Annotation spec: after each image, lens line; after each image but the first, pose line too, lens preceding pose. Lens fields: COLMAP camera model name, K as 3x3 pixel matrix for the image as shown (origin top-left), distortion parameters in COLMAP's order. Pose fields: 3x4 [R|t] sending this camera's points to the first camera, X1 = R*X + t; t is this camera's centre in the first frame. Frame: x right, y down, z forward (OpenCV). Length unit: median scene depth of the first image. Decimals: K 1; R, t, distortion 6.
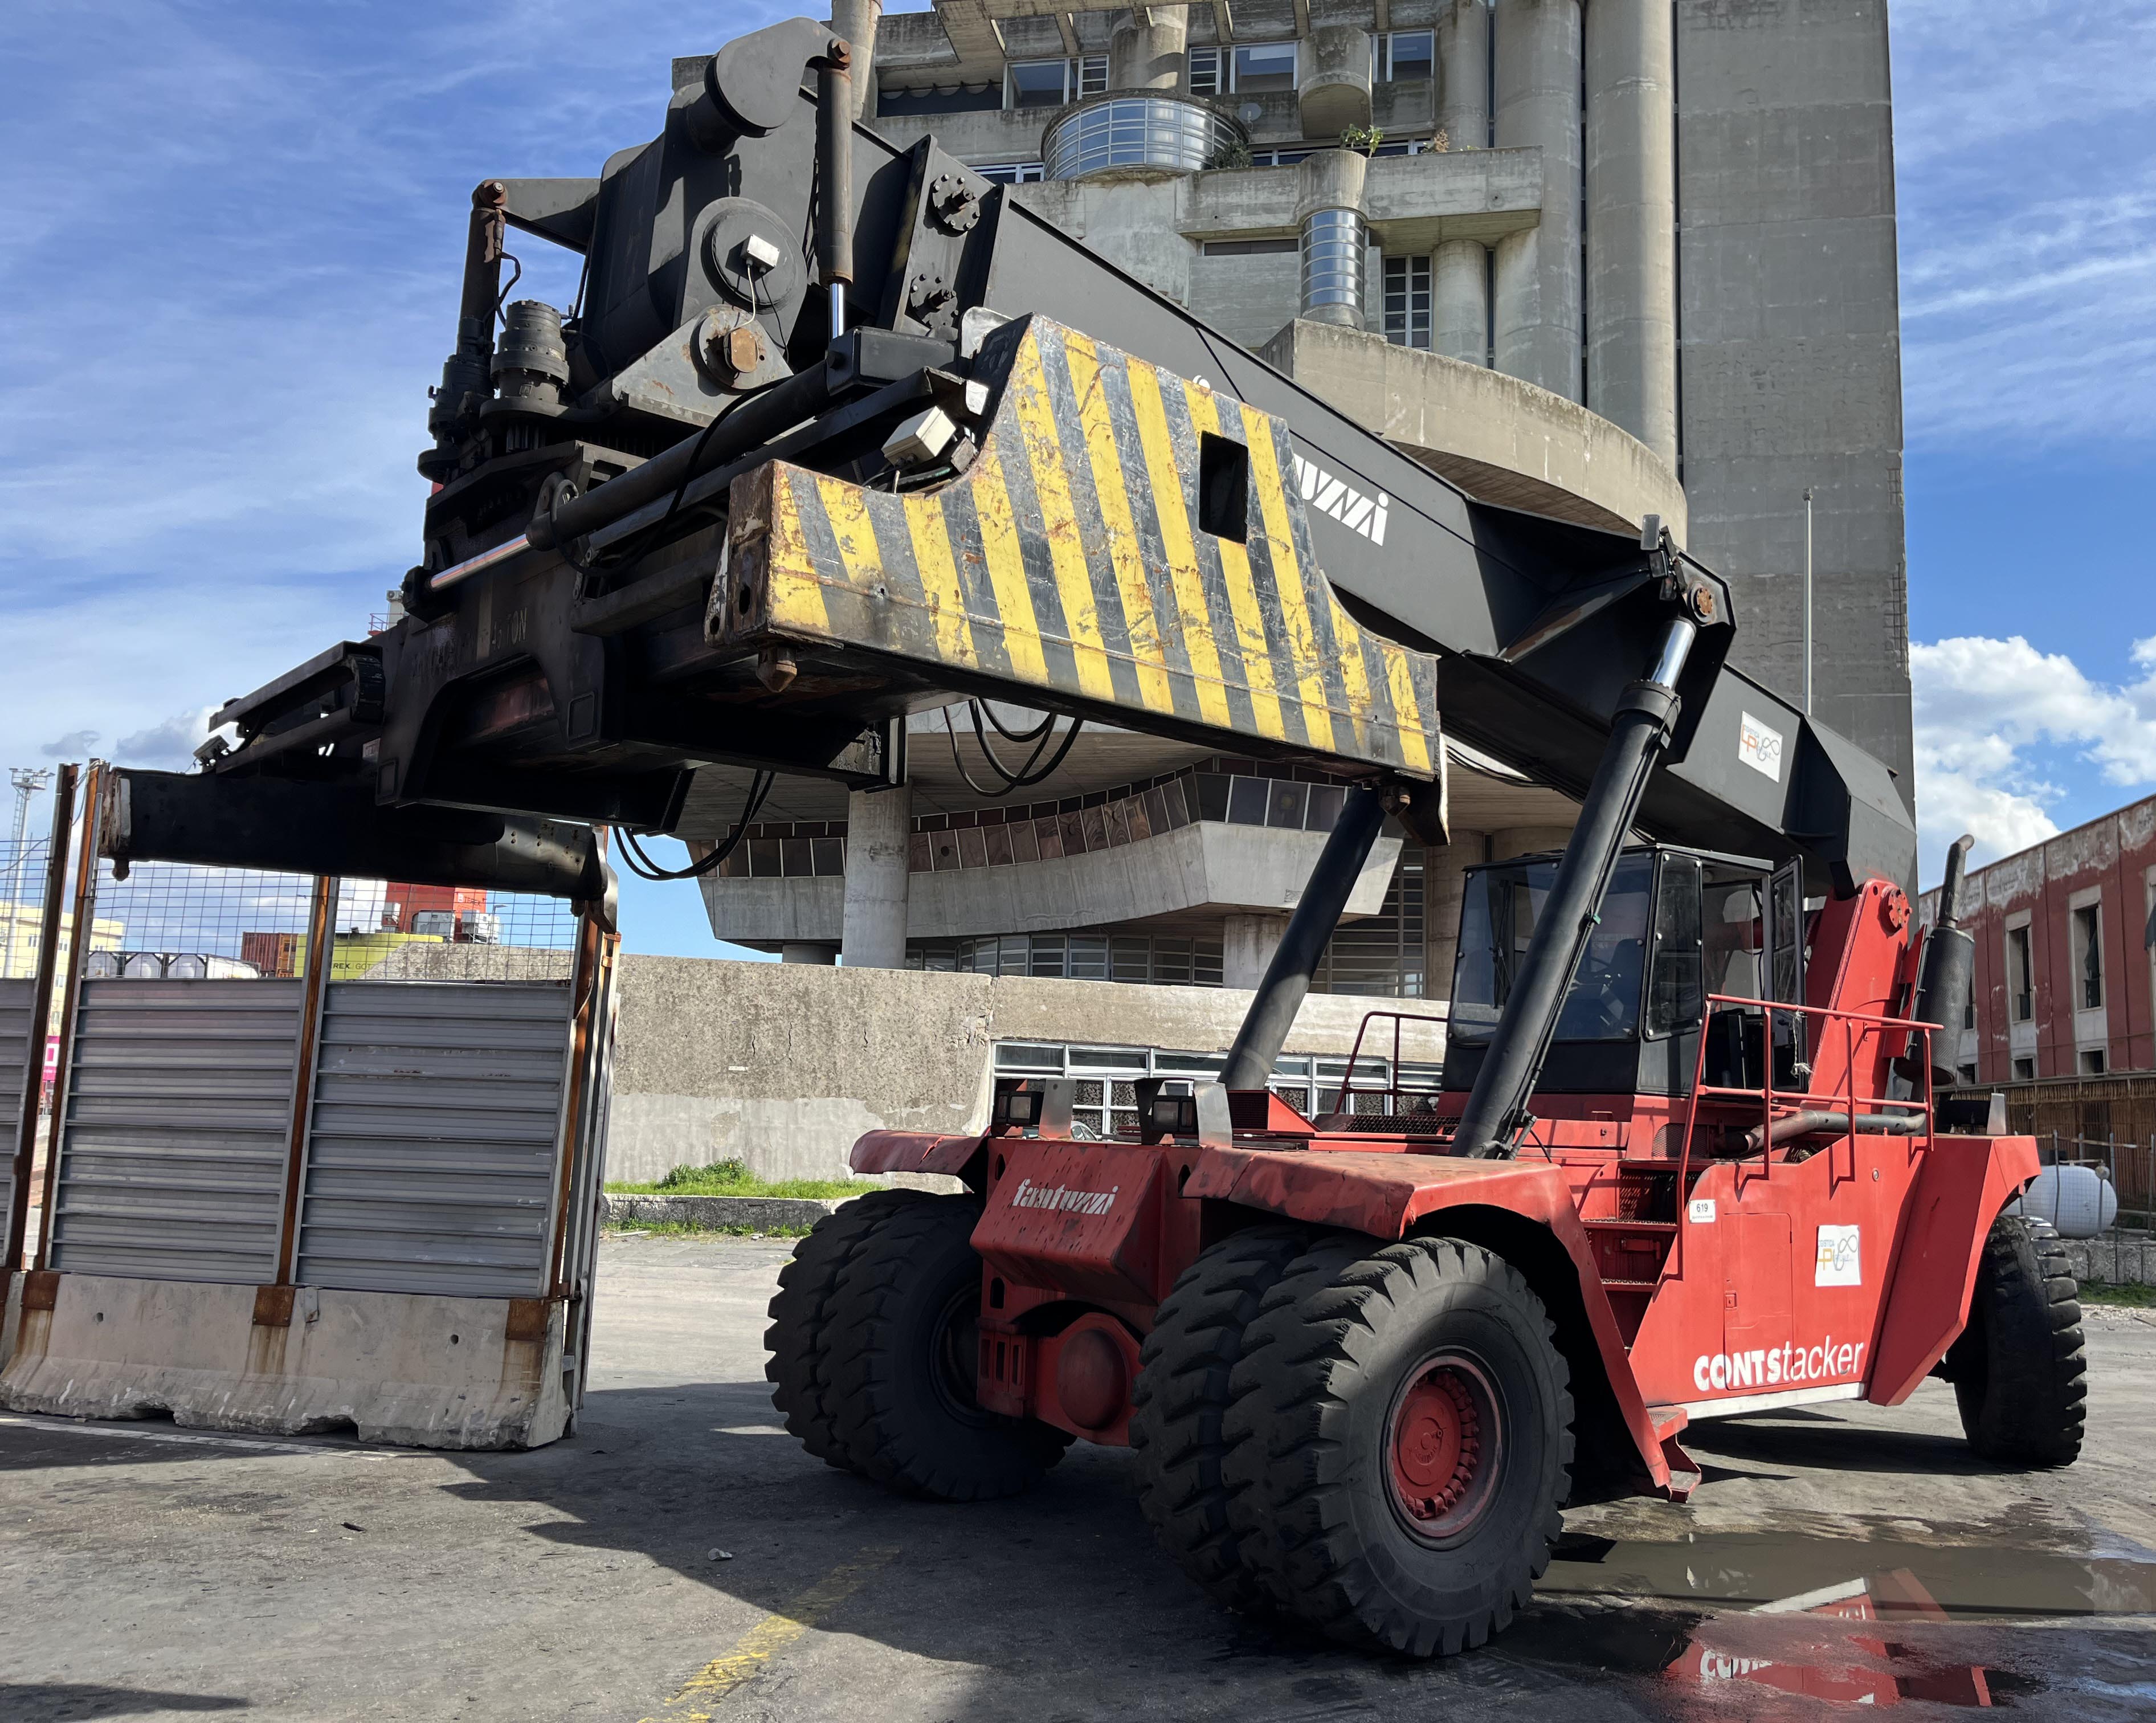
lens RADIAL K [[1644.7, 0, 1078.0], [0, 1644.7, 861.5], [0, 0, 1]] dist [0.005367, 0.000685]
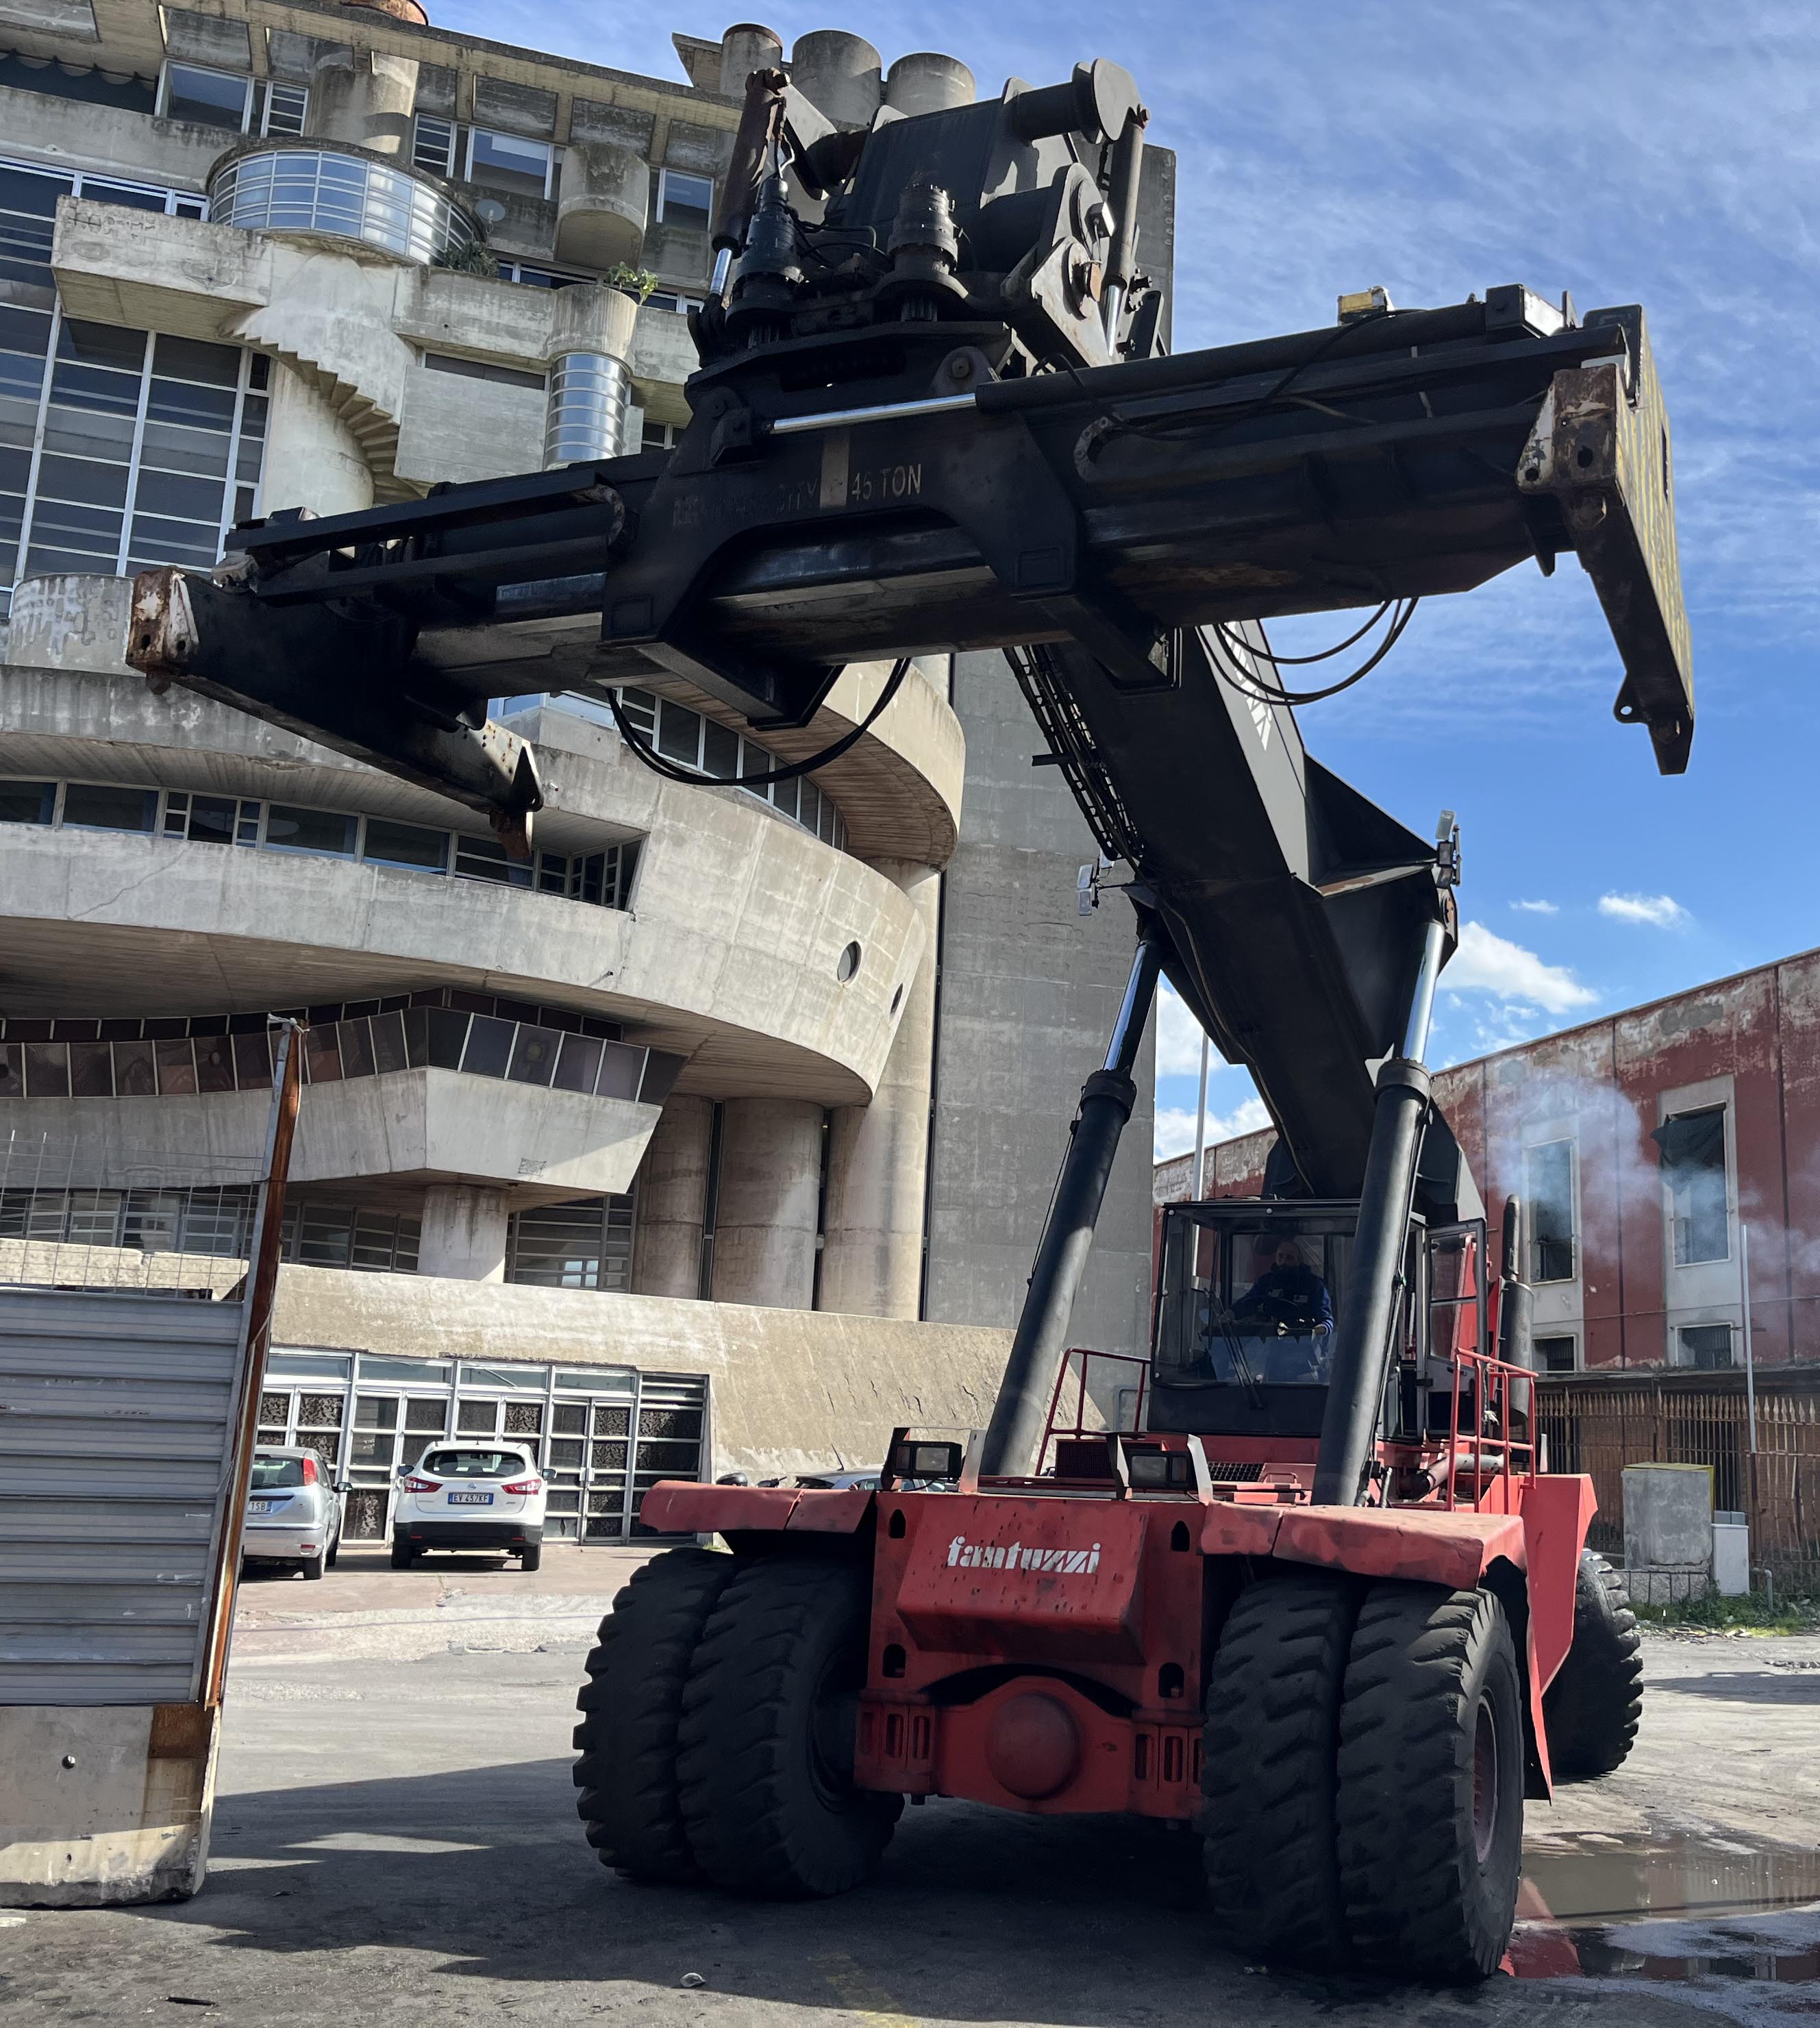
lens RADIAL K [[2064.4, 0, 912.1], [0, 2064.4, 949.7], [0, 0, 1]] dist [0.070470, -0.159224]
pose [[0.891090, 0.103321, 0.441909, -0.140206], [-0.071748, 0.993566, -0.087625, -0.008275], [-0.448120, 0.046375, 0.892770, -0.016133]]
